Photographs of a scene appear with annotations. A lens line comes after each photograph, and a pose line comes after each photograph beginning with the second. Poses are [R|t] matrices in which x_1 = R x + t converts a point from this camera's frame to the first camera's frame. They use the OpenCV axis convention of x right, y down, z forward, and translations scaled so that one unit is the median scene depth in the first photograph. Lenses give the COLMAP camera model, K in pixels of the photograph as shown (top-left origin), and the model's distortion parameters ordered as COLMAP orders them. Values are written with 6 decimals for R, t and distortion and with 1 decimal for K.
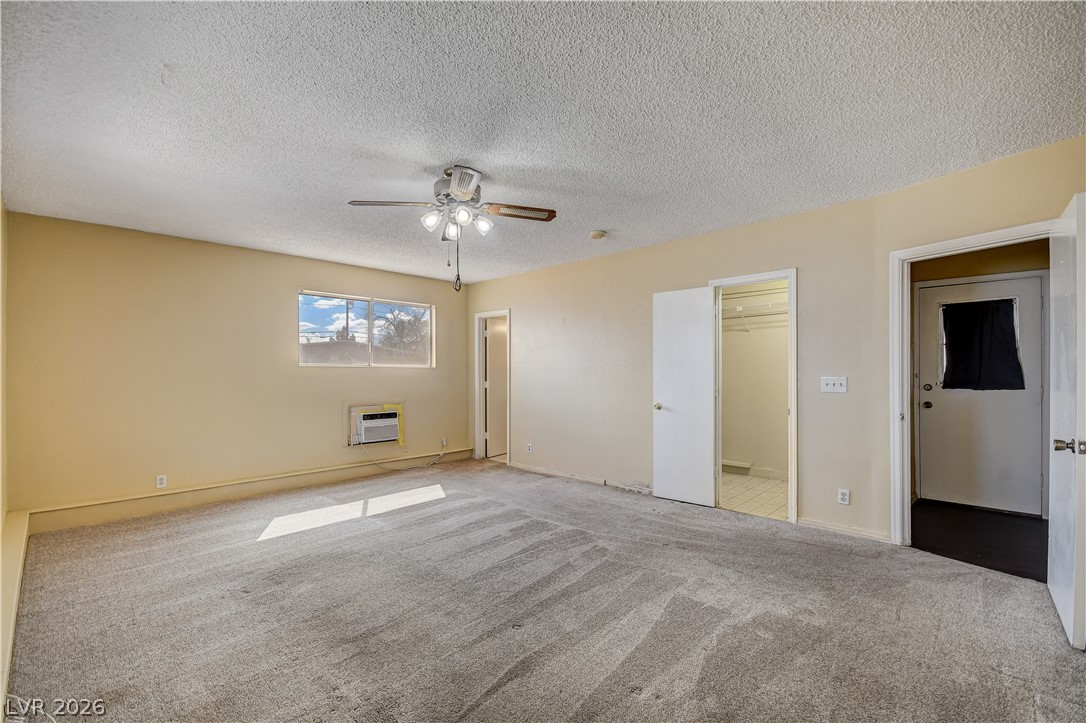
lens RADIAL K [[463.0, 0, 542.6], [0, 463.0, 369.2], [0, 0, 1]] dist [0.003608, 0.000161]
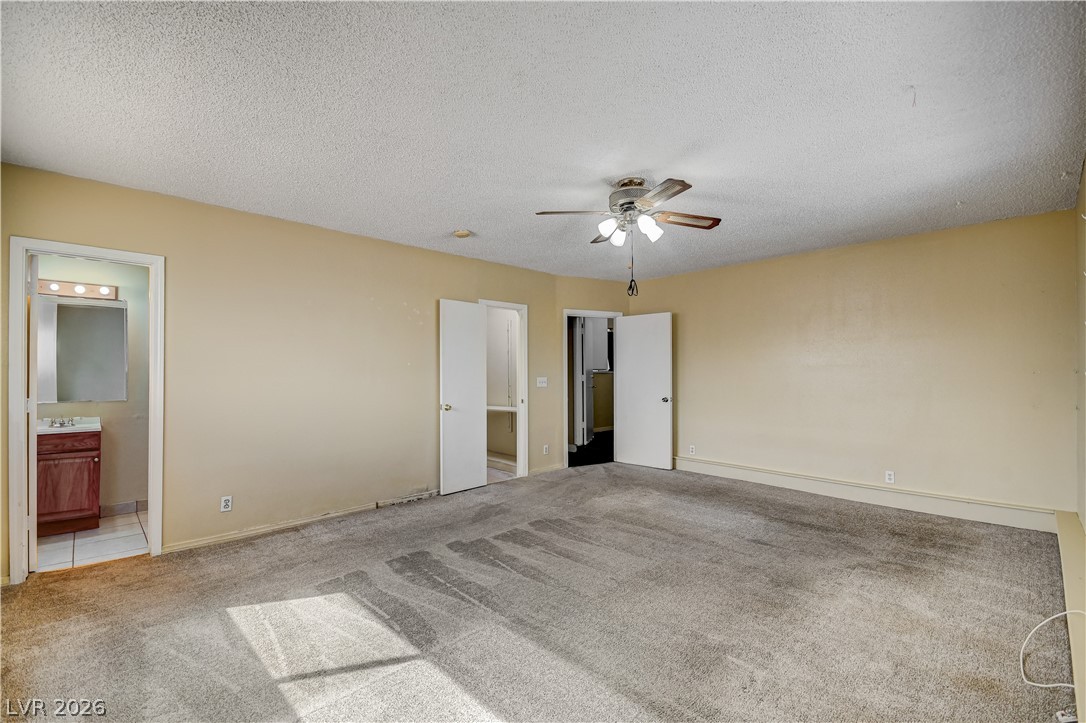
lens RADIAL K [[463.0, 0, 542.6], [0, 463.0, 369.2], [0, 0, 1]] dist [0.003608, 0.000161]
pose [[0.035960, 0.017815, 0.999194, -0.853309], [-0.003533, 0.999837, -0.017699, 0.013953], [-0.999347, -0.002894, 0.036017, 0.814528]]
